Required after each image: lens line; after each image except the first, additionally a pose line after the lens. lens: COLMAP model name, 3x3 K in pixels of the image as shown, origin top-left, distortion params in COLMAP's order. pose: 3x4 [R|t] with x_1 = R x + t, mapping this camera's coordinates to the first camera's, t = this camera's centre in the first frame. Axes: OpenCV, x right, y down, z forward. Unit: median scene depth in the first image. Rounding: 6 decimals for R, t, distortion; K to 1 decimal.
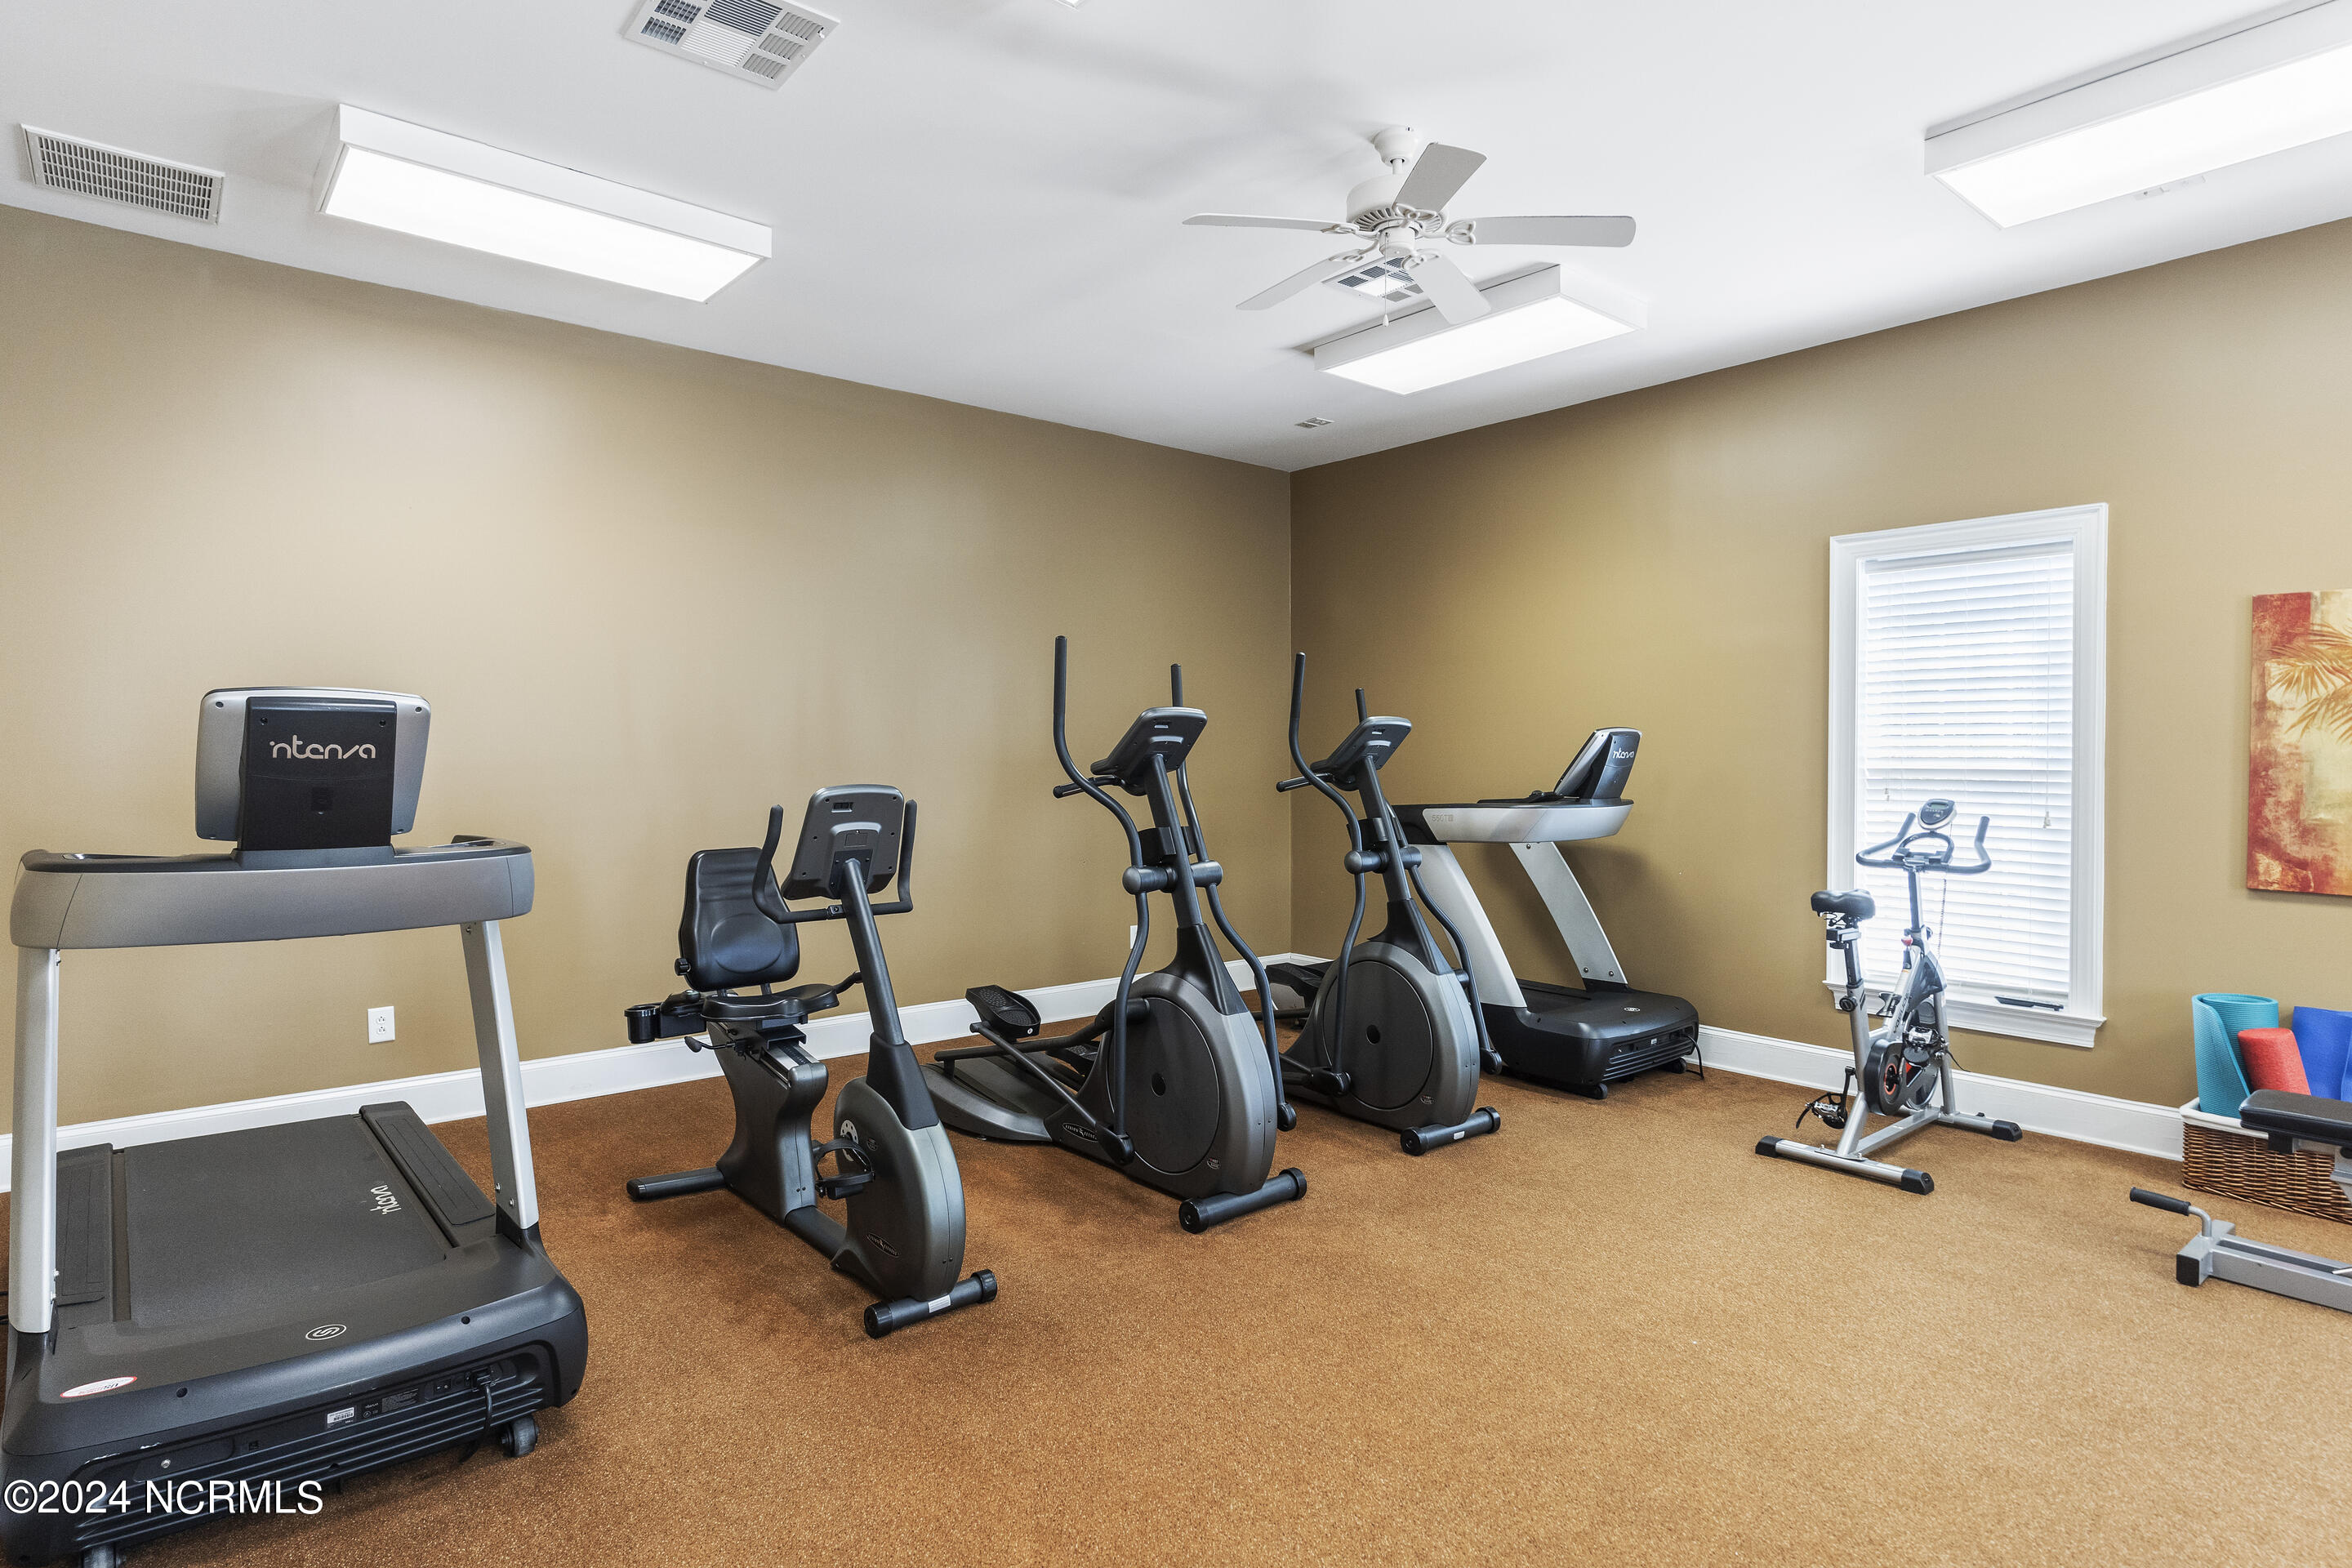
lens RADIAL K [[1232.9, 0, 1143.3], [0, 1232.9, 764.9], [0, 0, 1]] dist [-0.000885, 0.000095]
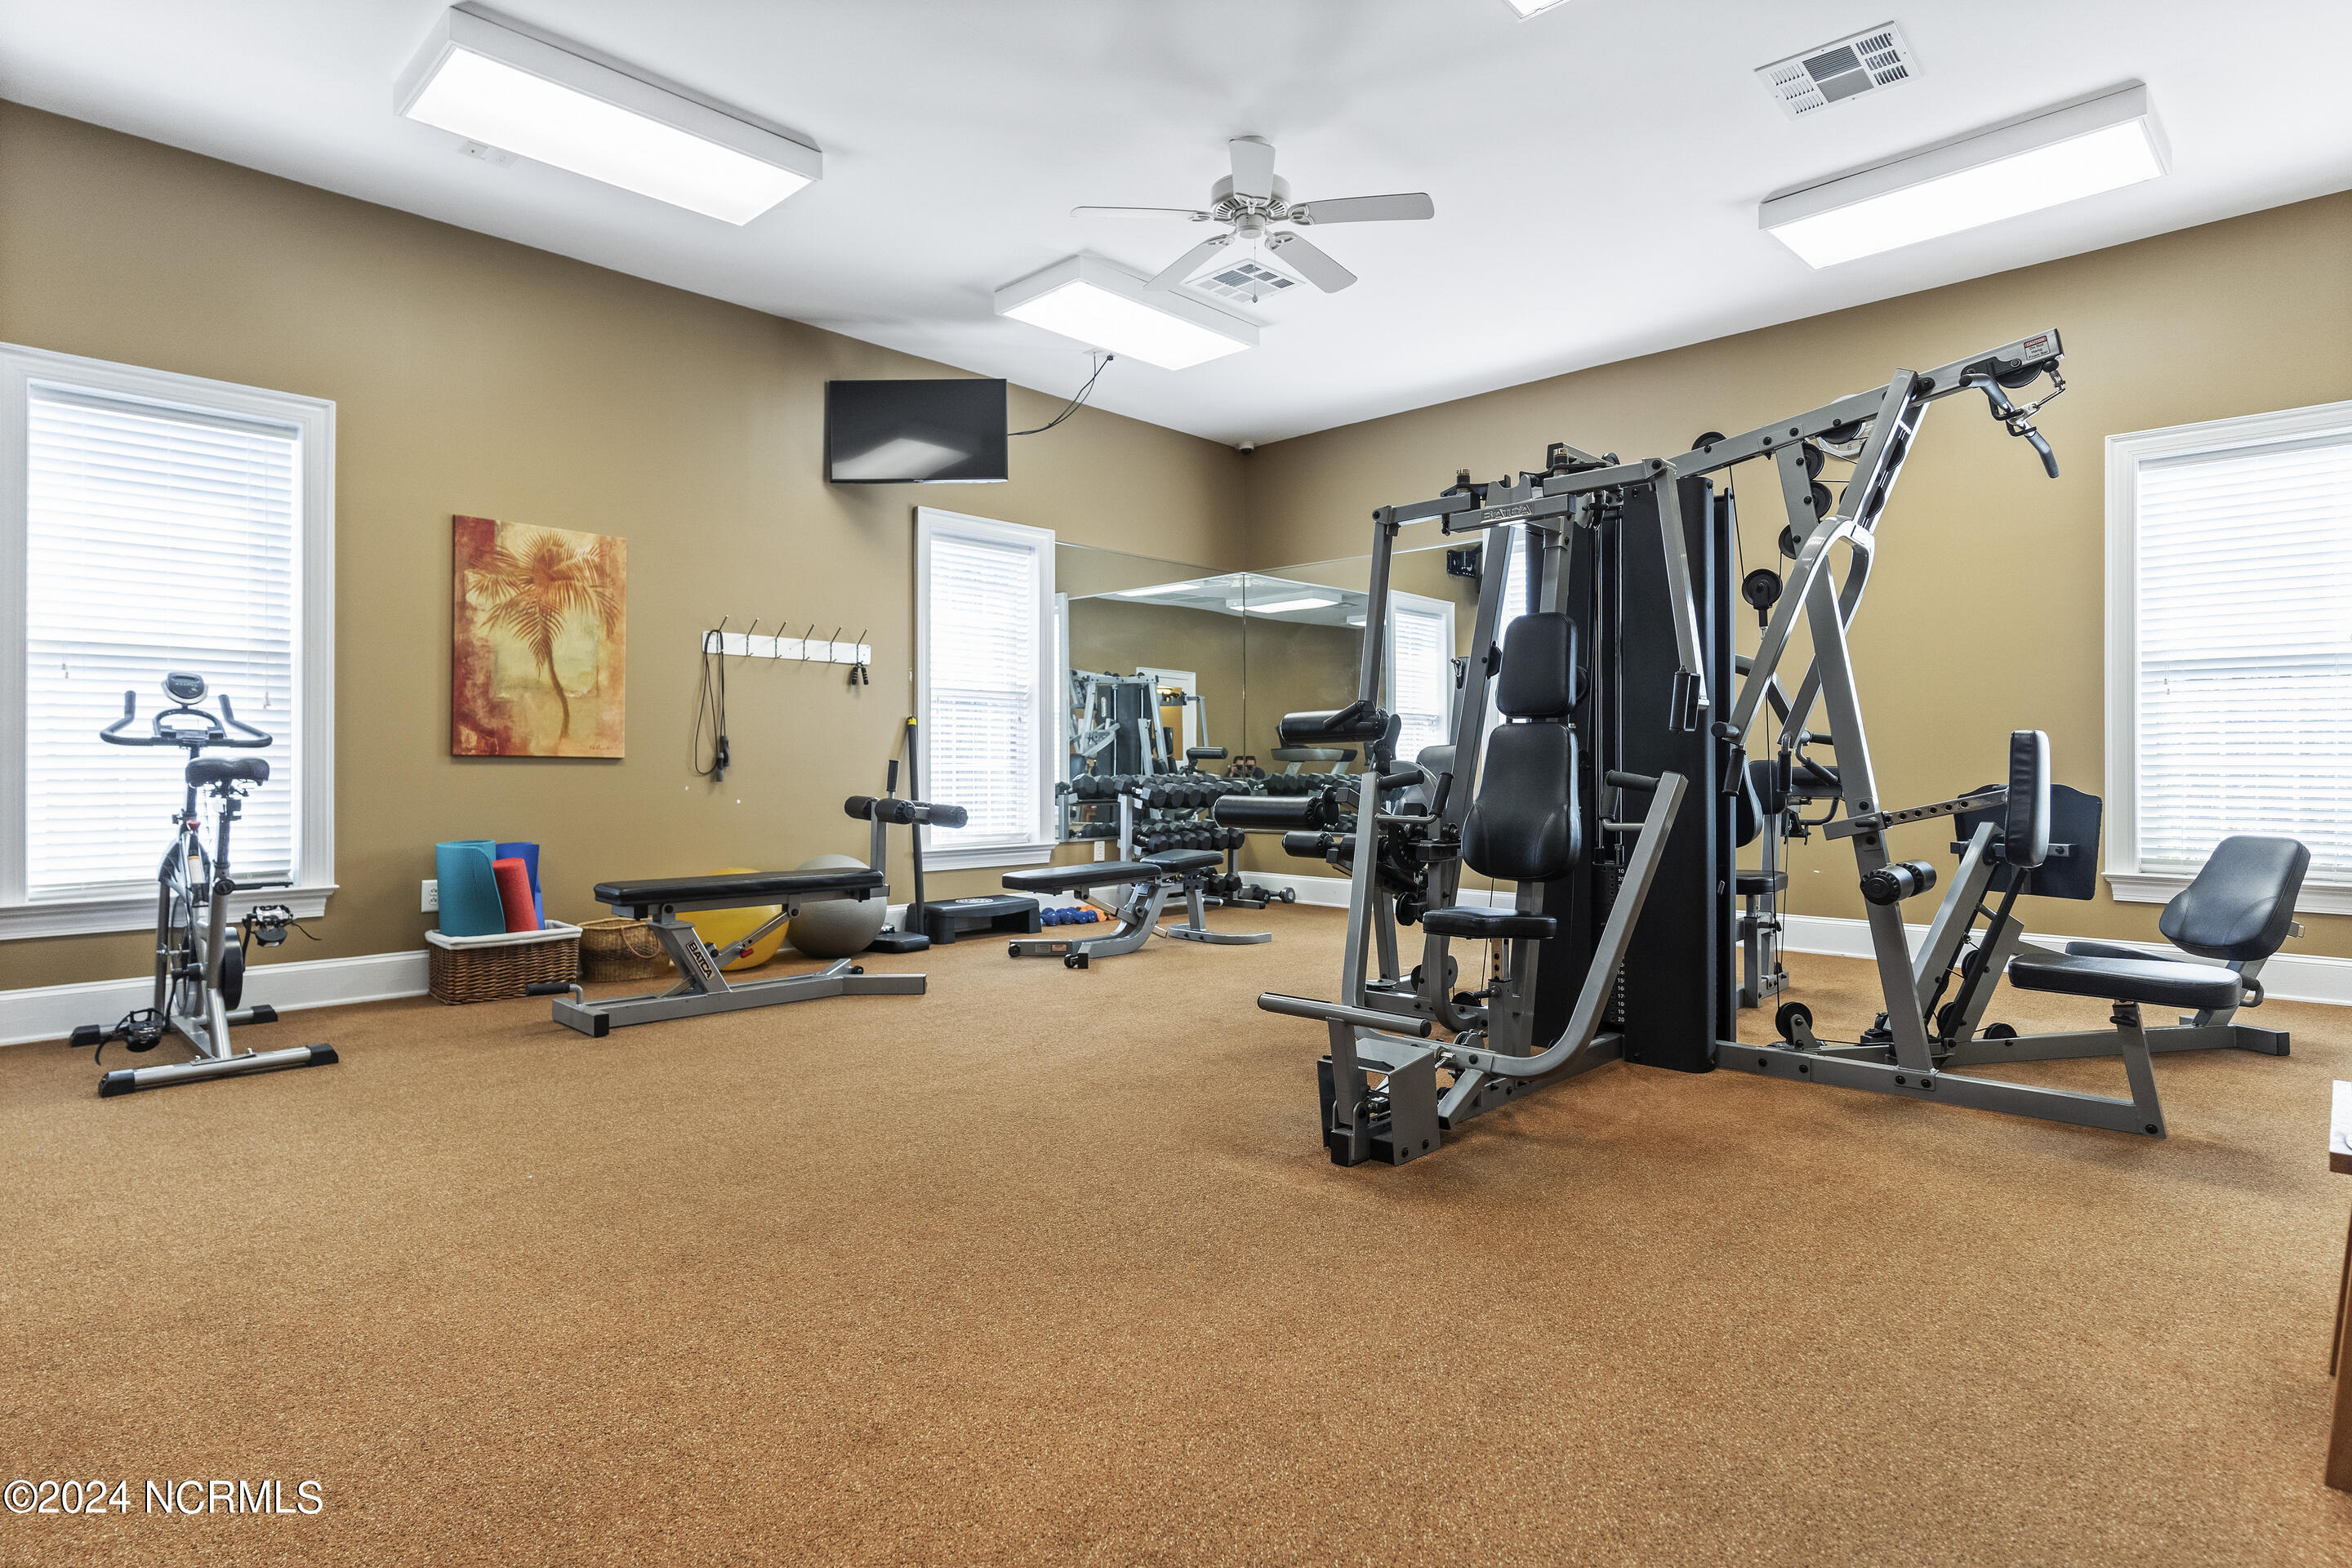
lens RADIAL K [[1232.9, 0, 1143.3], [0, 1232.9, 764.9], [0, 0, 1]] dist [-0.000885, 0.000095]
pose [[-0.102899, 0.001018, 0.994691, -0.384468], [-0.000765, 0.999999, -0.001103, 0.112299], [-0.994692, -0.000874, -0.102898, 0.454960]]
